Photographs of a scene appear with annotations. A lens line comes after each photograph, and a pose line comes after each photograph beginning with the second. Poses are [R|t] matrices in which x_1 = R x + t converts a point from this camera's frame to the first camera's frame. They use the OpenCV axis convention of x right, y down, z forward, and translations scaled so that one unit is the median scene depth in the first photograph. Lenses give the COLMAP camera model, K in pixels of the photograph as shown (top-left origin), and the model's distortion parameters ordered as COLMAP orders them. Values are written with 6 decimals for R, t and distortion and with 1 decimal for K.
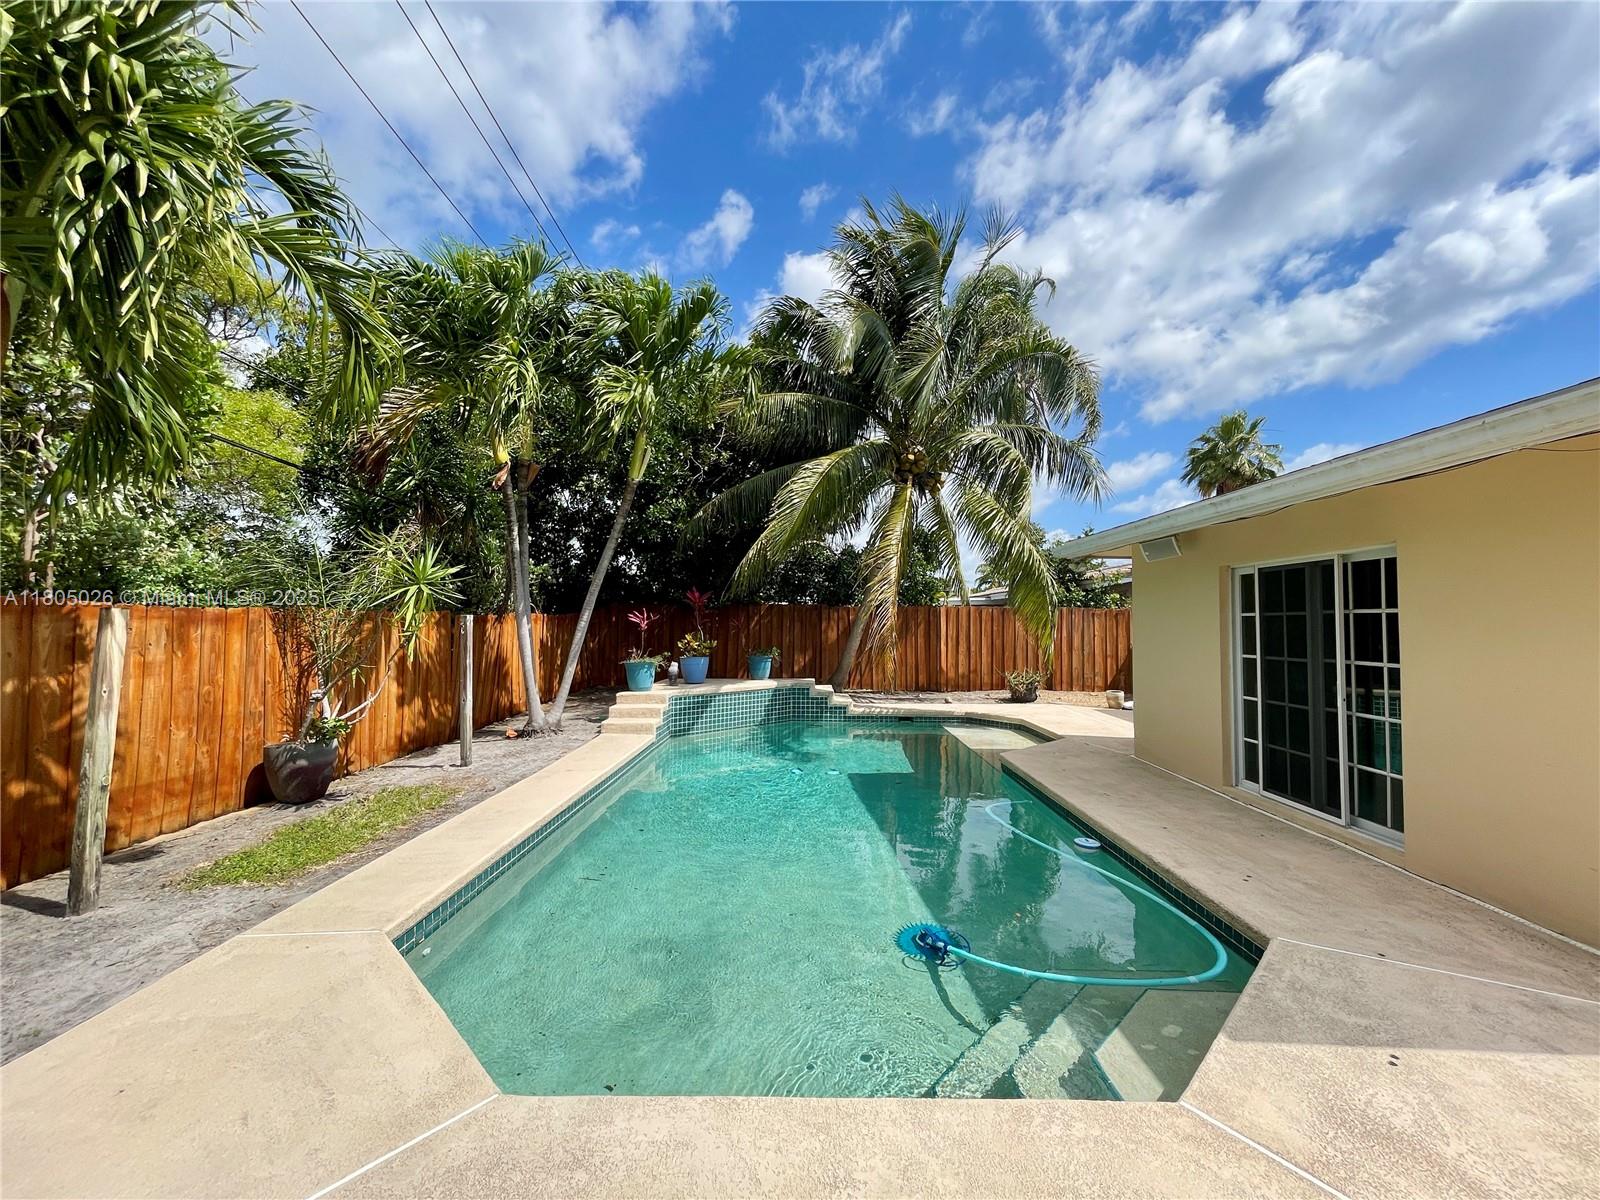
lens RADIAL K [[648.4, 0, 799.3], [0, 648.4, 602.0], [0, 0, 1]] dist [-0.001317, -0.000328]
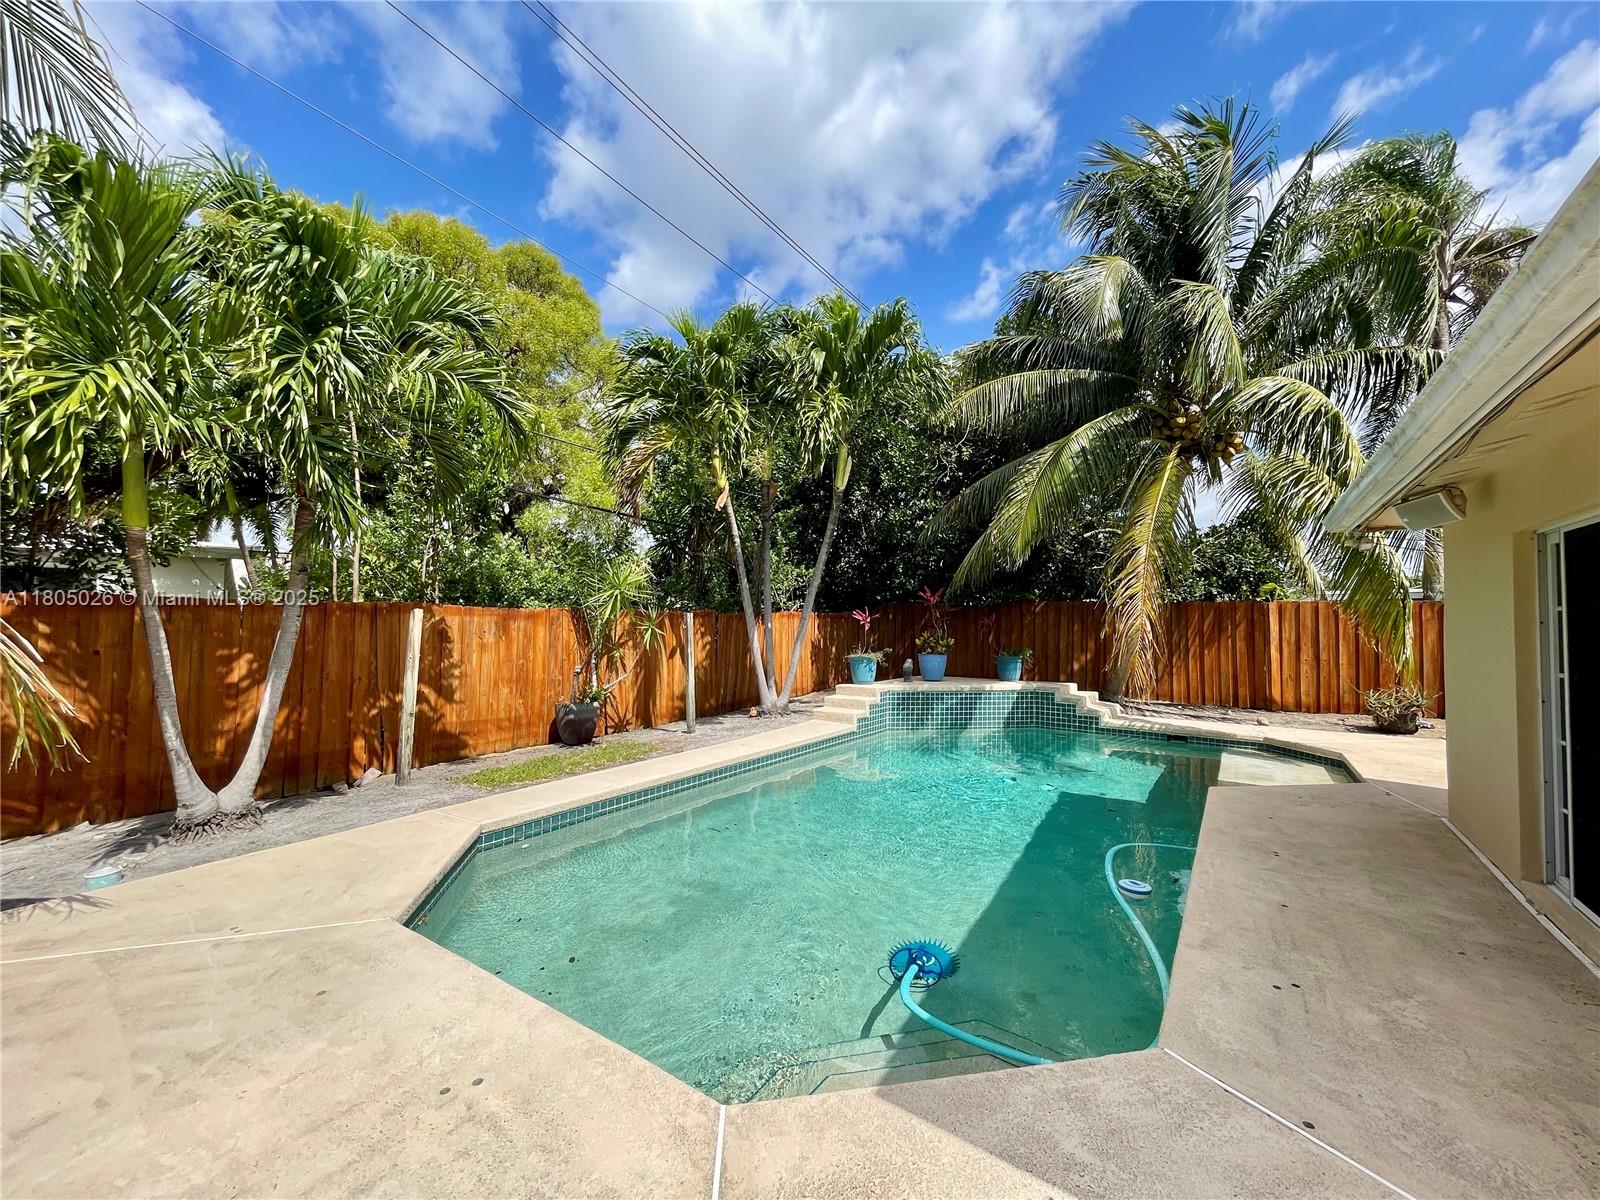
lens RADIAL K [[648.4, 0, 801.6], [0, 648.4, 590.8], [0, 0, 1]] dist [-0.001317, -0.000328]
pose [[0.832929, -0.020584, -0.552997, 0.268609], [0.012543, 0.999753, -0.018322, 0.001475], [0.553238, 0.008325, 0.832982, 0.049965]]
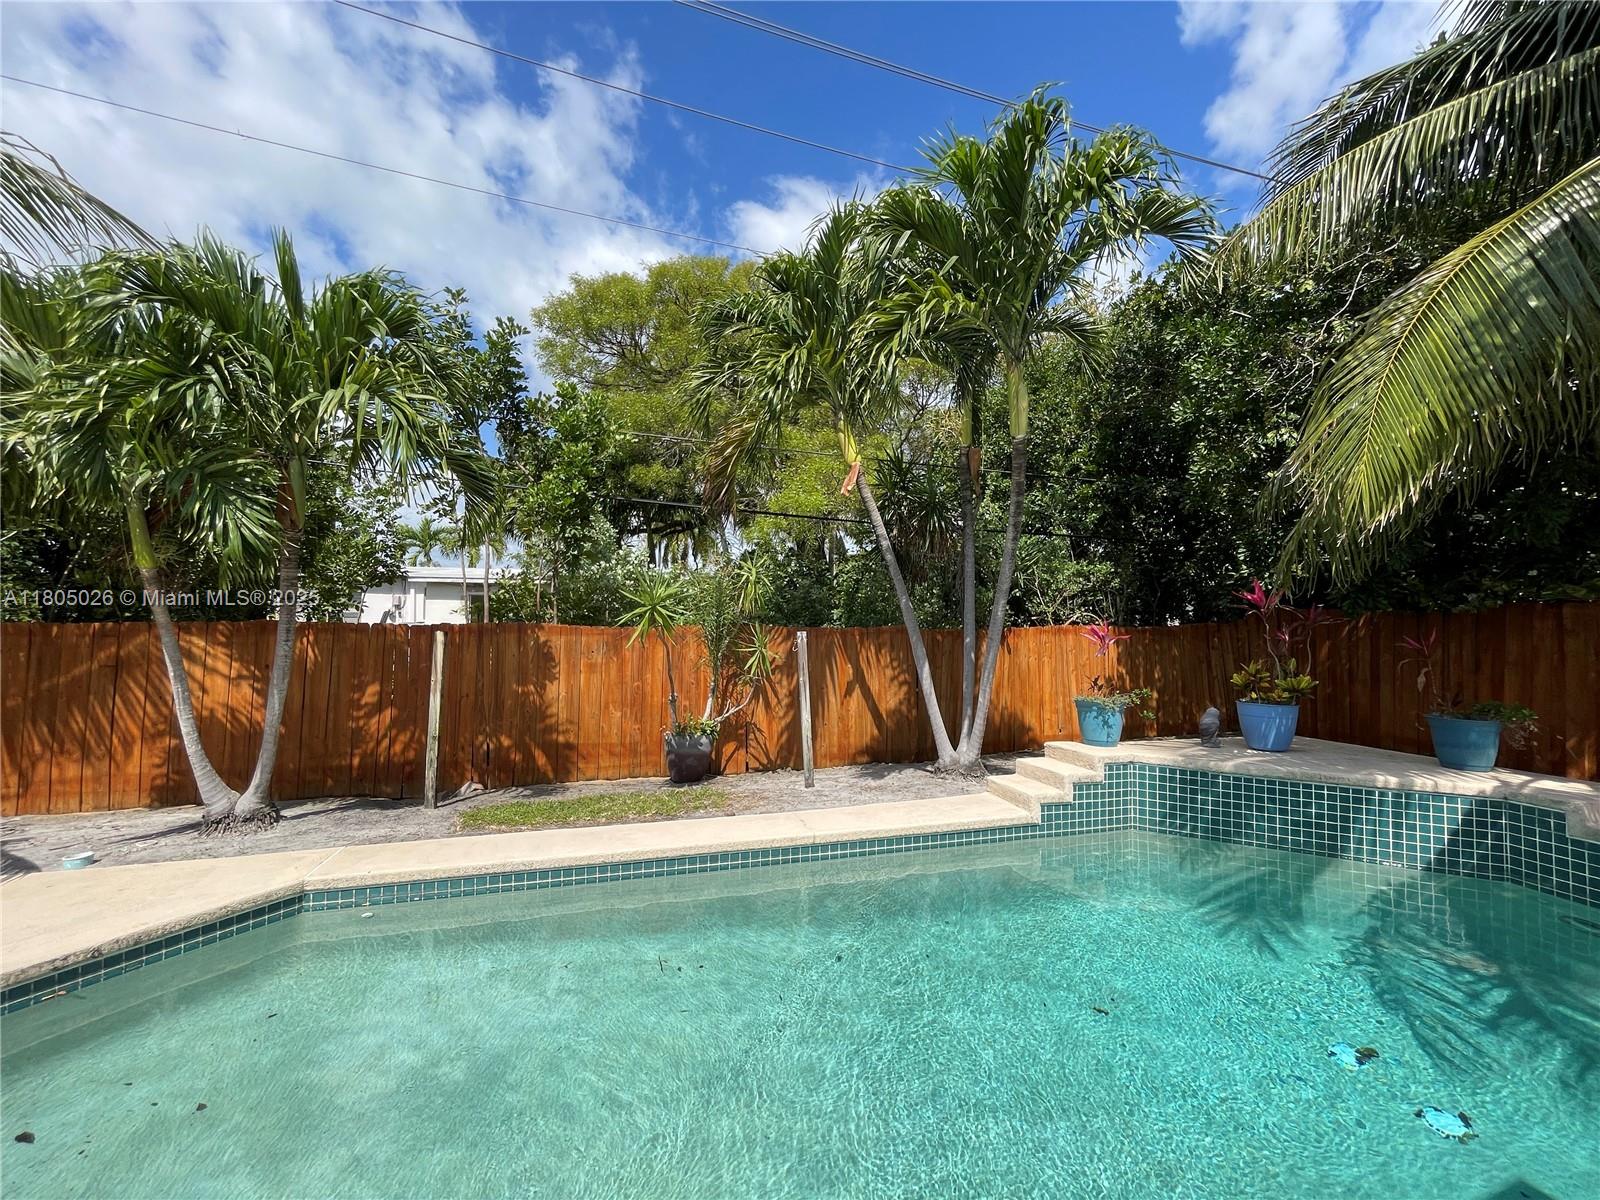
lens RADIAL K [[648.4, 0, 801.2], [0, 648.4, 598.5], [0, 0, 1]] dist [-0.001317, -0.000328]
pose [[0.296303, -0.039186, -0.954290, 0.309616], [0.026048, 0.999118, -0.032939, 0.001093], [0.954739, -0.015097, 0.297063, 0.513742]]
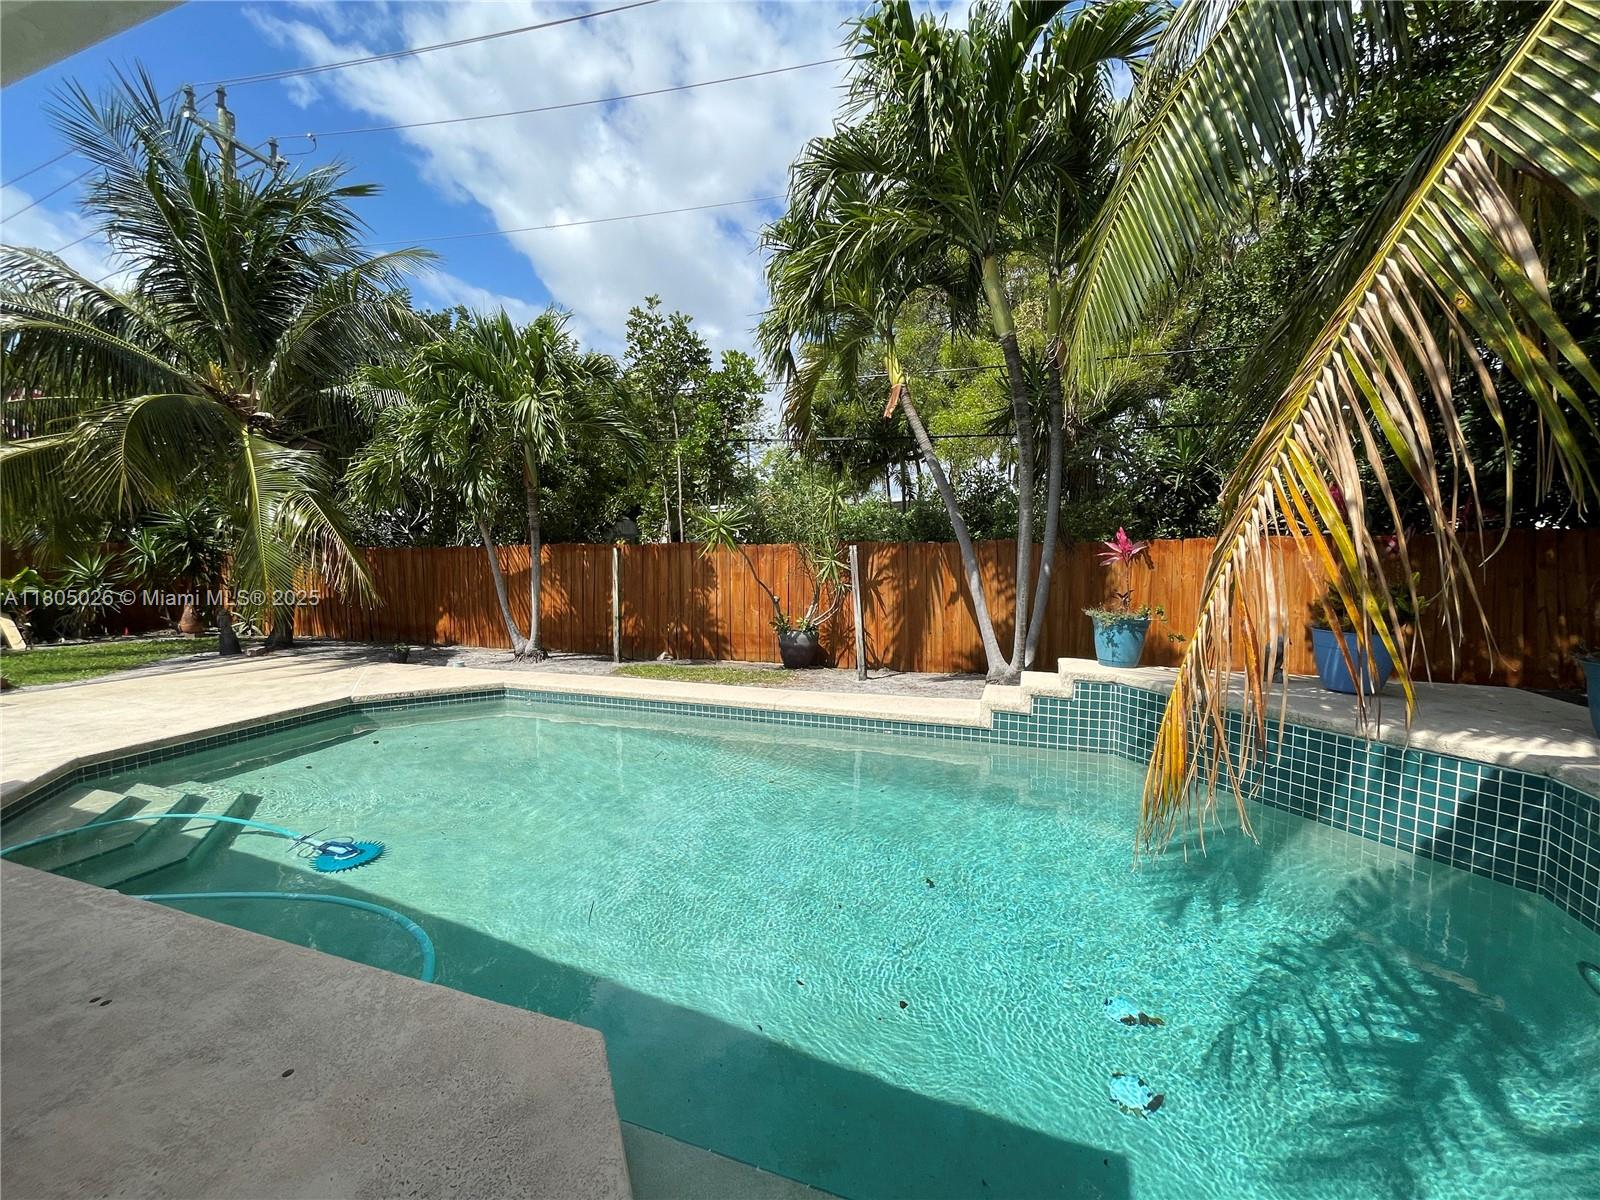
lens RADIAL K [[648.4, 0, 802.8], [0, 648.4, 603.8], [0, 0, 1]] dist [-0.001317, -0.000328]
pose [[-0.316193, 0.077350, -0.945536, 0.418886], [0.035367, 0.996939, 0.069728, 0.027925], [0.948036, -0.011393, -0.317960, 0.920928]]
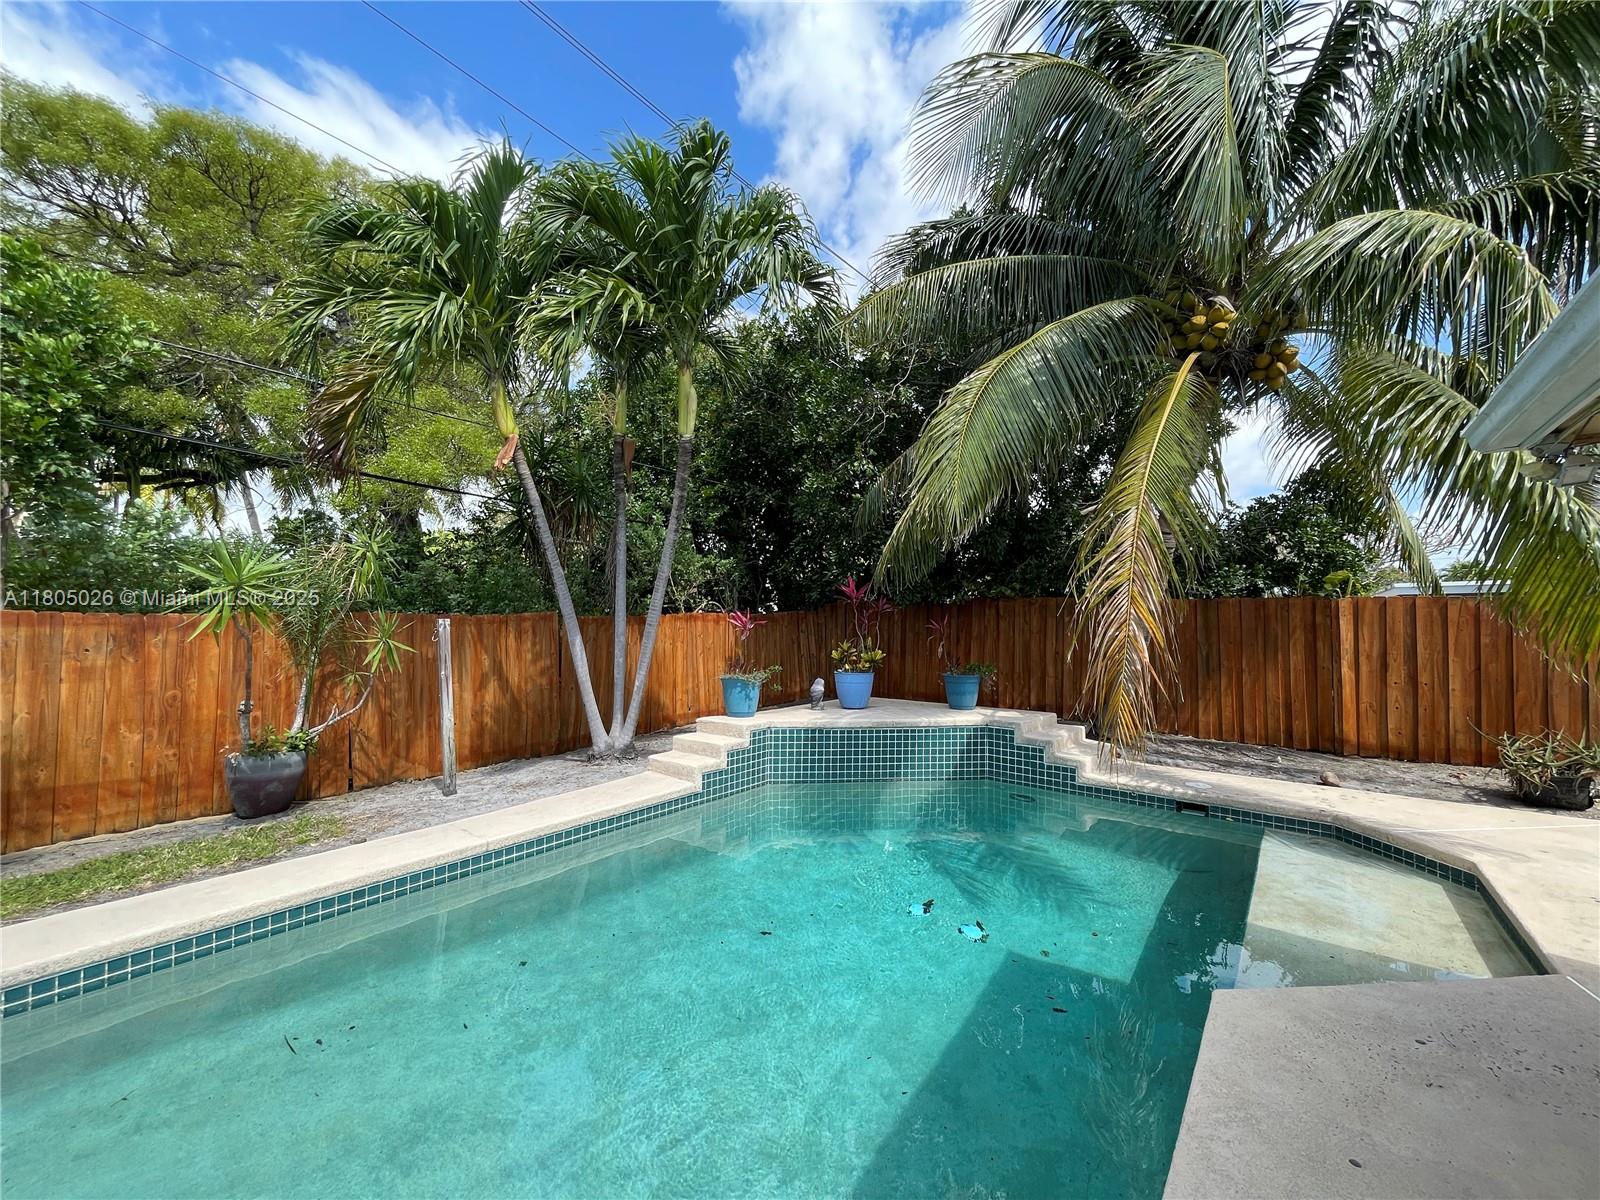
lens RADIAL K [[648.4, 0, 799.3], [0, 648.4, 595.9], [0, 0, 1]] dist [-0.001317, -0.000328]
pose [[0.795152, -0.017236, -0.606165, 0.278192], [0.017310, 0.999834, -0.005722, 0.001244], [0.606163, -0.005943, 0.795318, 0.437556]]
